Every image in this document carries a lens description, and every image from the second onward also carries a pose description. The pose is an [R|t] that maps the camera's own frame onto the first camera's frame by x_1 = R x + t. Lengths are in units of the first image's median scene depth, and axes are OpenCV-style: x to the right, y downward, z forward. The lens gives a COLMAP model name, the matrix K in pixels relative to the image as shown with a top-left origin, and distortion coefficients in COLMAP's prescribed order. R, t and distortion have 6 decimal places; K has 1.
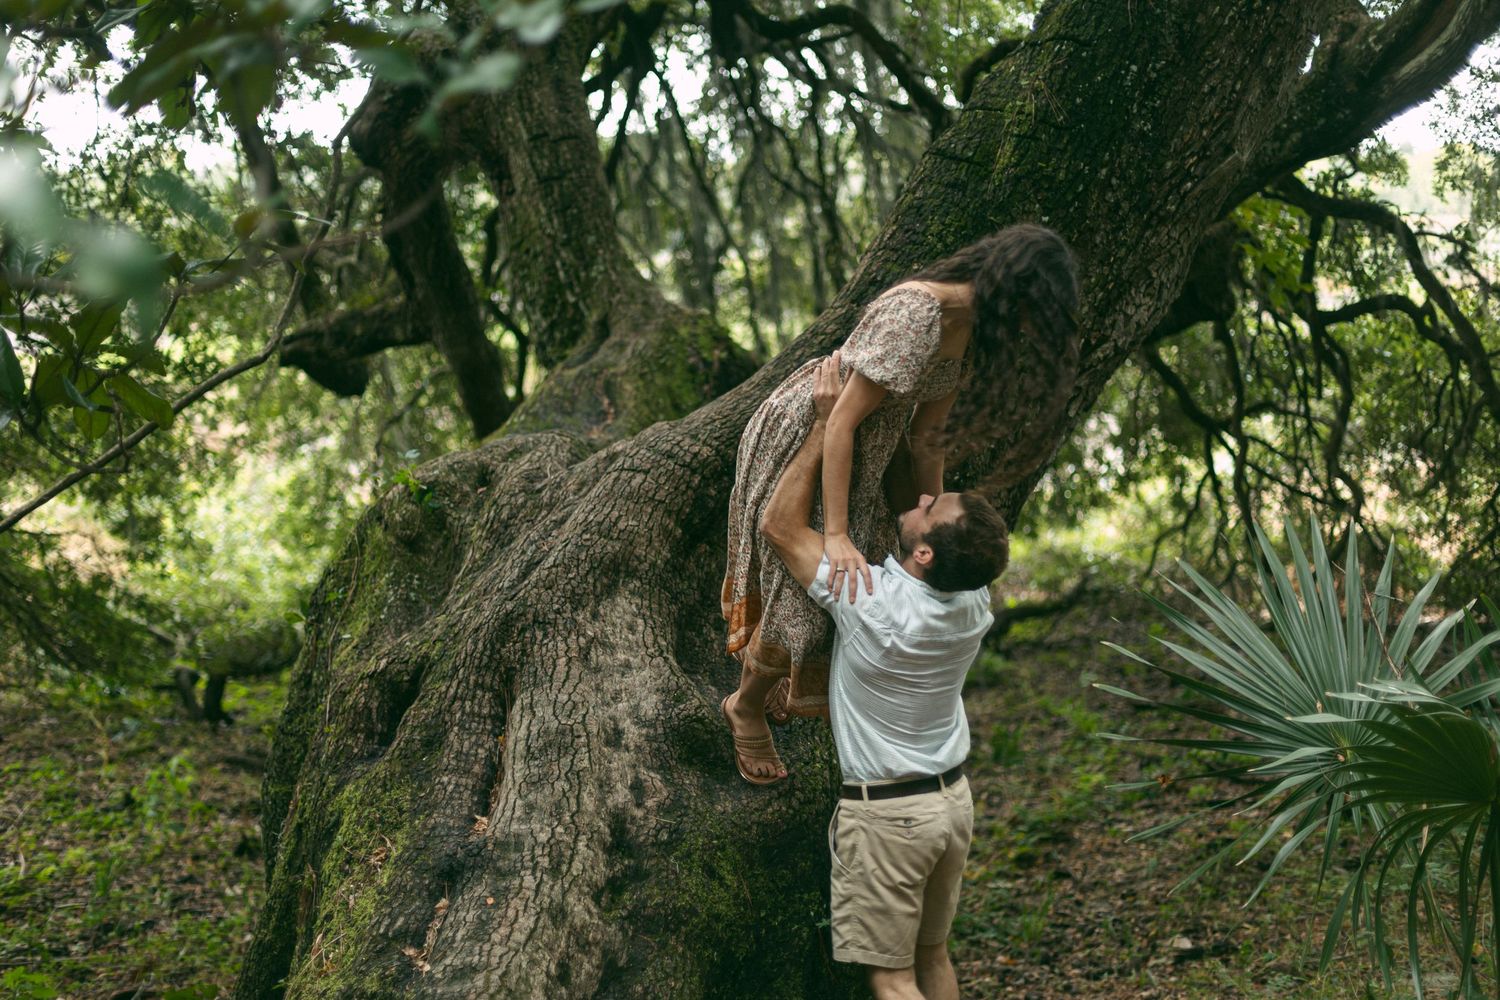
lens RADIAL K [[2242.8, 0, 750.6], [0, 2242.8, 493.6], [0, 0, 1]] dist [-0.010425, 0.000000]
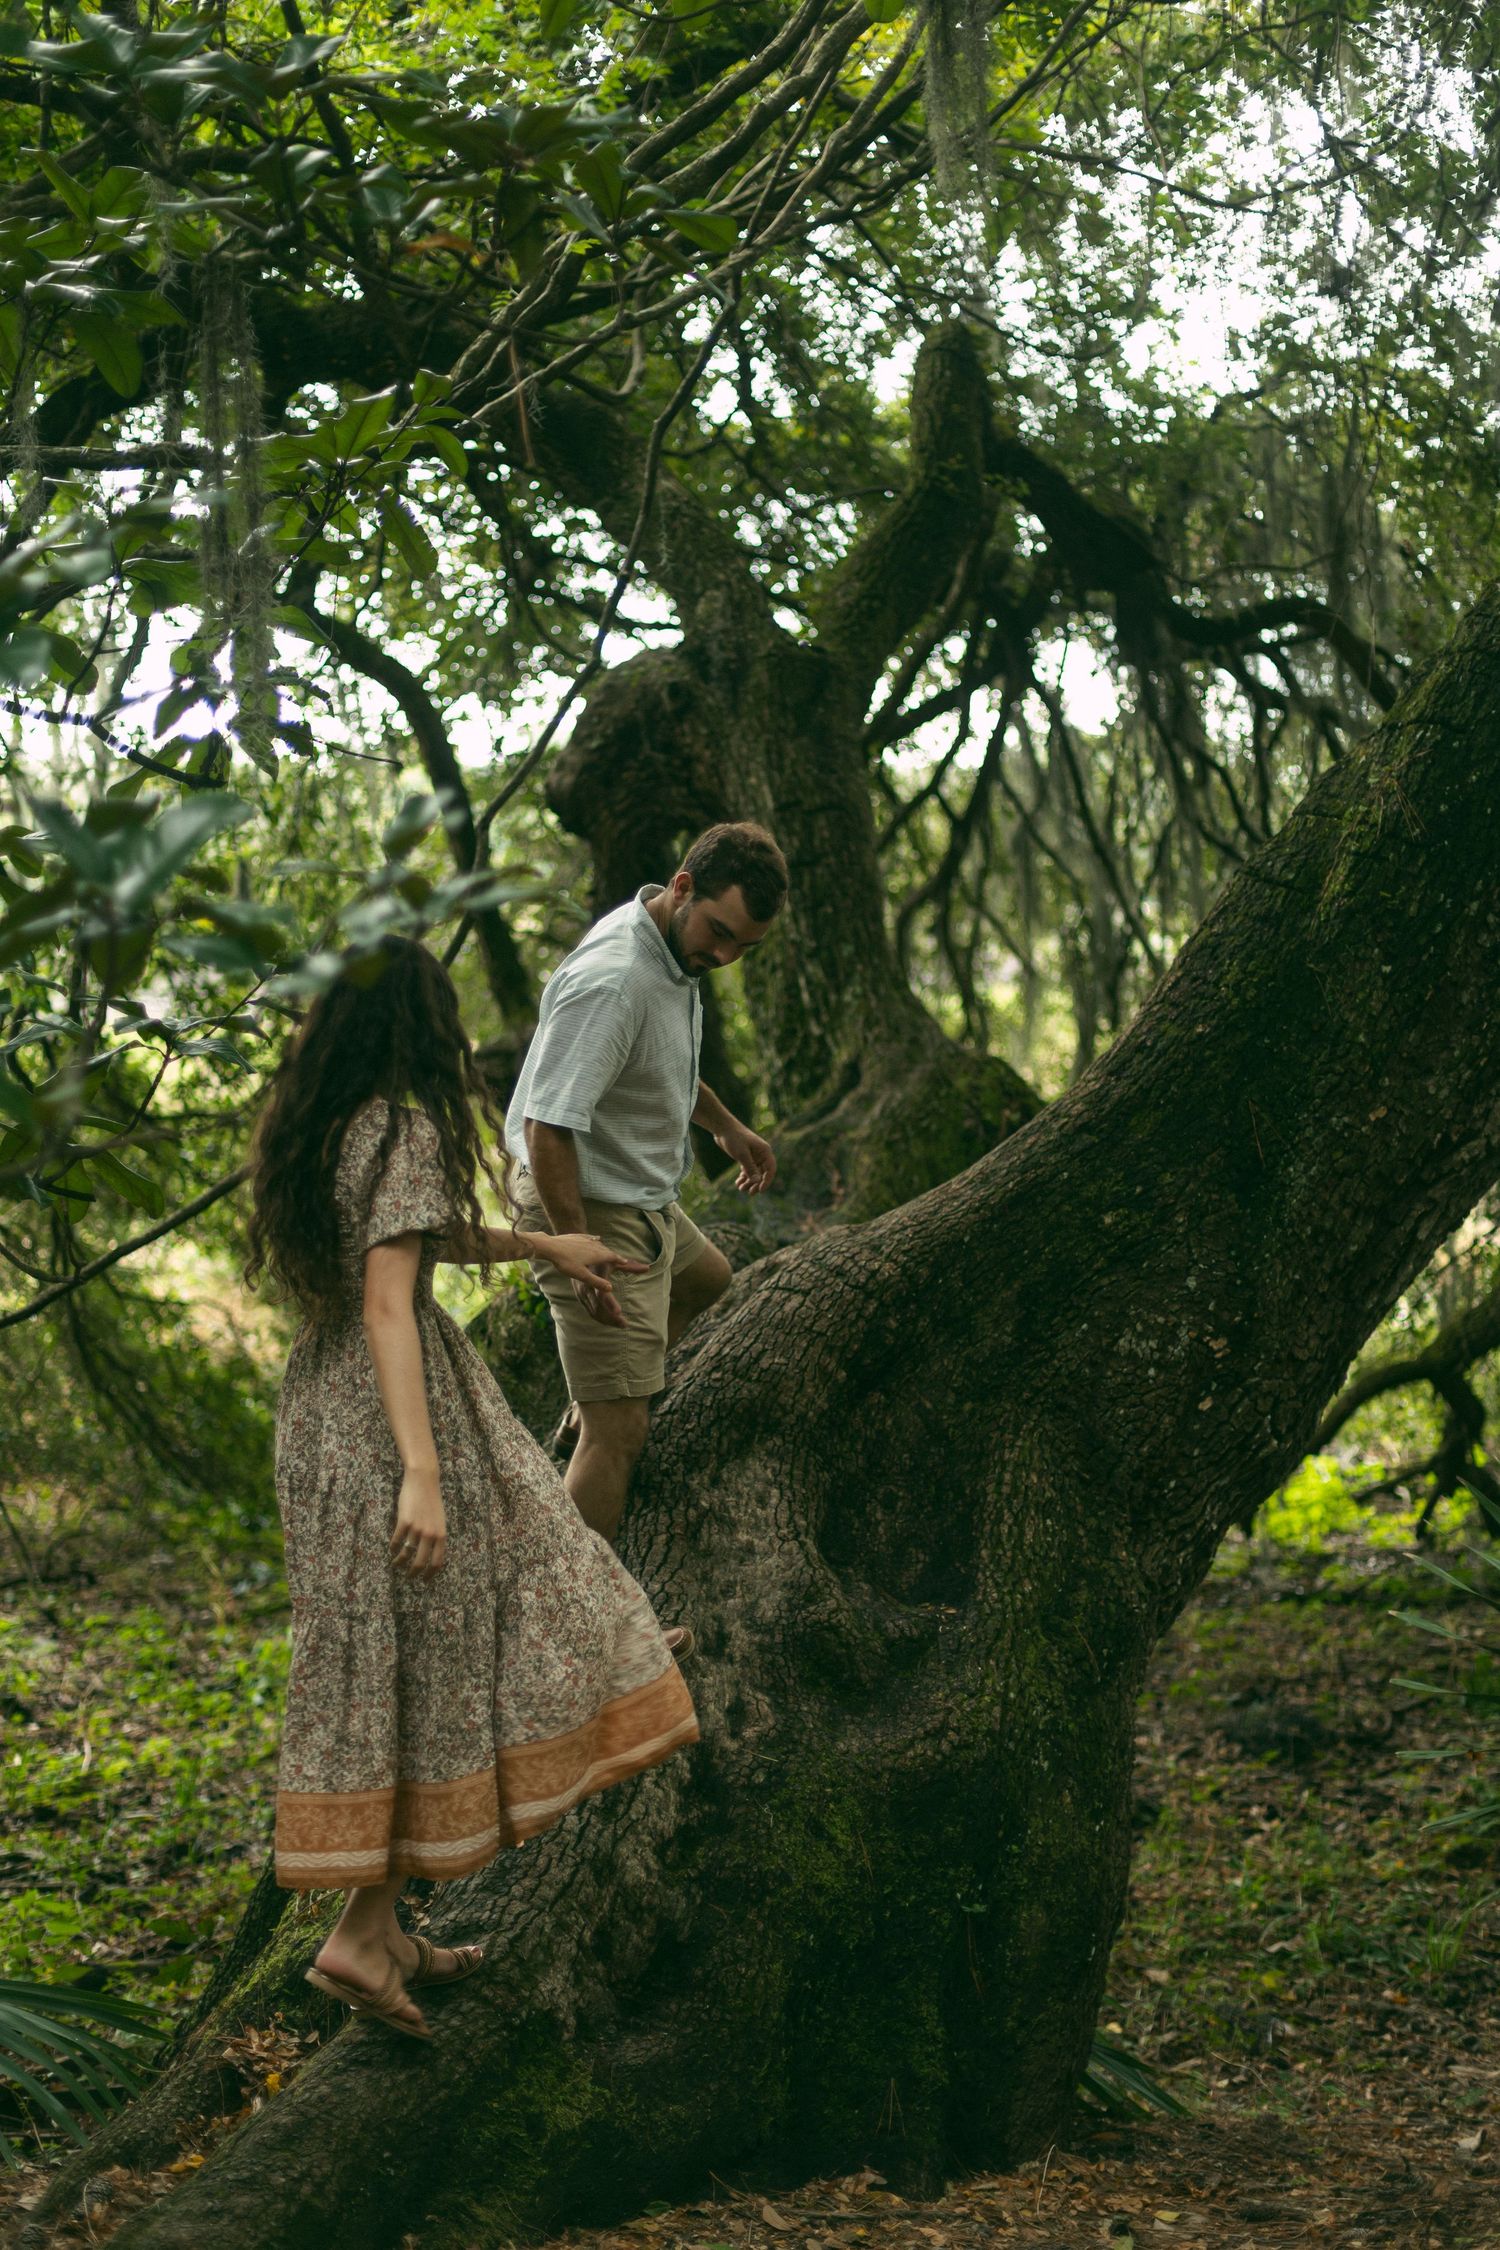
lens RADIAL K [[3364.2, 0, 692.8], [0, 3364.2, 1126.3], [0, 0, 1]] dist [-0.010425, 0.000000]
pose [[0.984125, 0.041542, -0.172544, 0.098537], [-0.048200, 0.998239, -0.034576, -0.022262], [0.170804, 0.042344, 0.984395, -0.113124]]
